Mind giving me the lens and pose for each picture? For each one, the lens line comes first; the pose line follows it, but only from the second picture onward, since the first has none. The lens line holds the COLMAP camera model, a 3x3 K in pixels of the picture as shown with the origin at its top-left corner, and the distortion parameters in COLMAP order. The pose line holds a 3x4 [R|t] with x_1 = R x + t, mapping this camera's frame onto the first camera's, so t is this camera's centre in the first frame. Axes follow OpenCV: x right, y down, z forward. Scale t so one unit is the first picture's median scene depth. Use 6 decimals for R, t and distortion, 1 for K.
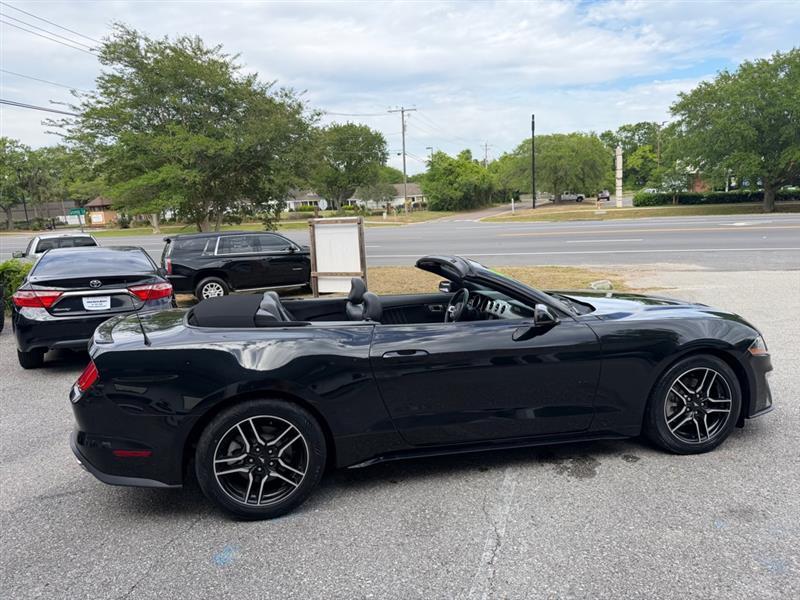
lens RADIAL K [[561.9, 0, 401.9], [0, 561.9, 315.6], [0, 0, 1]] dist [0.007834, -0.017008]
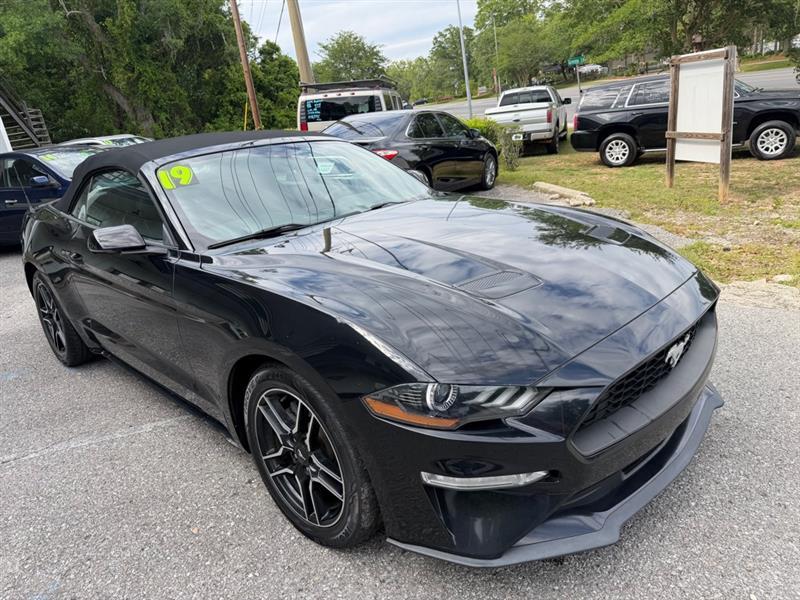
lens RADIAL K [[563.0, 0, 394.1], [0, 563.0, 316.1], [0, 0, 1]] dist [-0.001997, -0.006036]
pose [[0.553539, 0.267540, -0.788681, 0.179362], [-0.052267, 0.956289, 0.287713, -0.022754], [0.831182, -0.118038, 0.543327, 0.151284]]
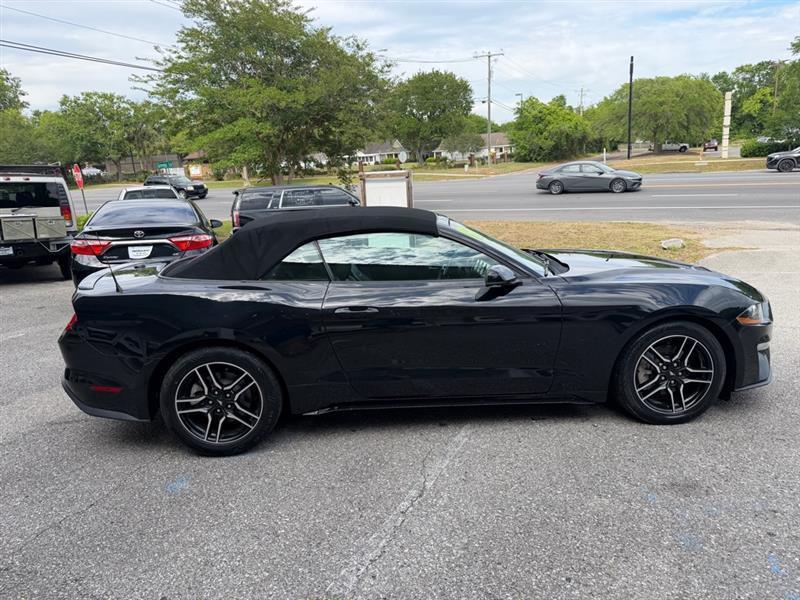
lens RADIAL K [[561.9, 0, 401.9], [0, 561.9, 315.6], [0, 0, 1]] dist [0.007834, -0.017008]
pose [[0.988005, 0.037871, -0.149706, 0.039792], [-0.025533, 0.996181, 0.083493, -0.001316], [0.152297, -0.078669, 0.985199, 0.000504]]
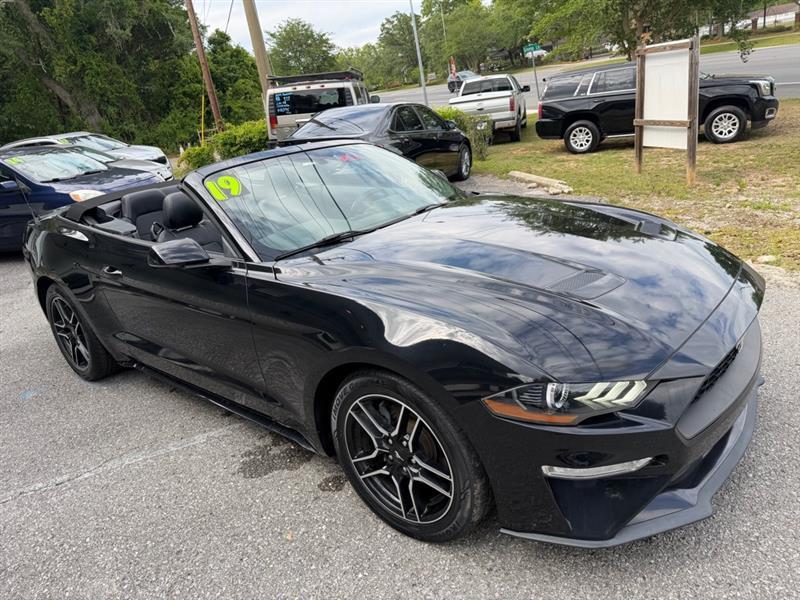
lens RADIAL K [[561.9, 0, 401.9], [0, 561.9, 315.6], [0, 0, 1]] dist [0.007834, -0.017008]
pose [[0.631613, 0.252750, -0.732928, 0.168173], [-0.030756, 0.952791, 0.302065, -0.025819], [0.774674, -0.168247, 0.609568, 0.130631]]
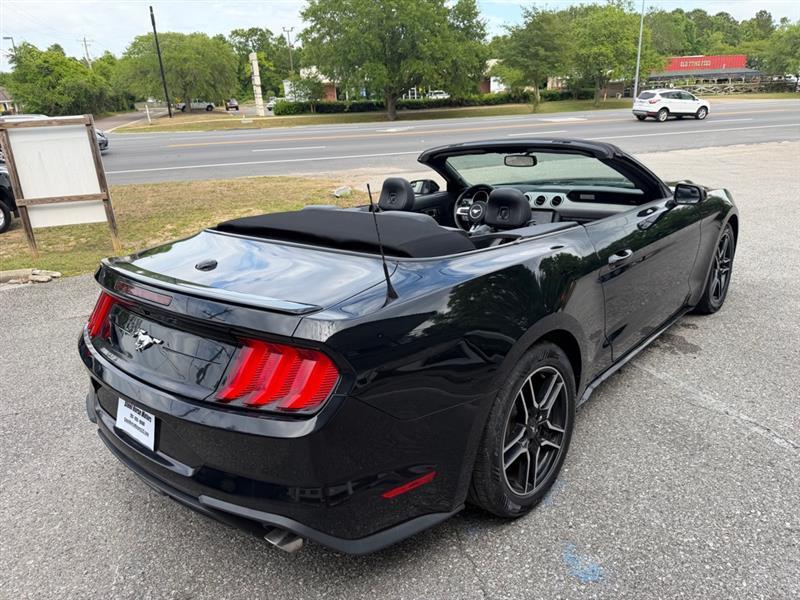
lens RADIAL K [[561.9, 0, 401.9], [0, 561.9, 315.6], [0, 0, 1]] dist [0.007834, -0.017008]
pose [[0.801297, -0.200332, 0.563729, -0.118774], [0.115943, 0.976405, 0.182180, -0.004838], [-0.586924, -0.080620, 0.805618, 0.085238]]
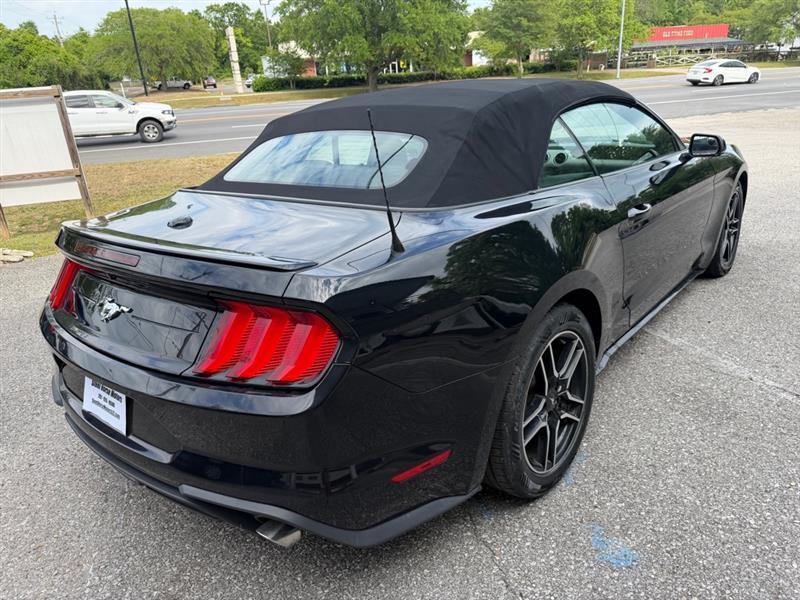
lens RADIAL K [[563.1, 0, 398.2], [0, 563.1, 310.9], [0, 0, 1]] dist [-0.002969, -0.003017]
pose [[0.785857, -0.234677, 0.572150, -0.114993], [0.133600, 0.967776, 0.213448, -0.000147], [-0.603805, -0.091301, 0.791886, 0.096490]]
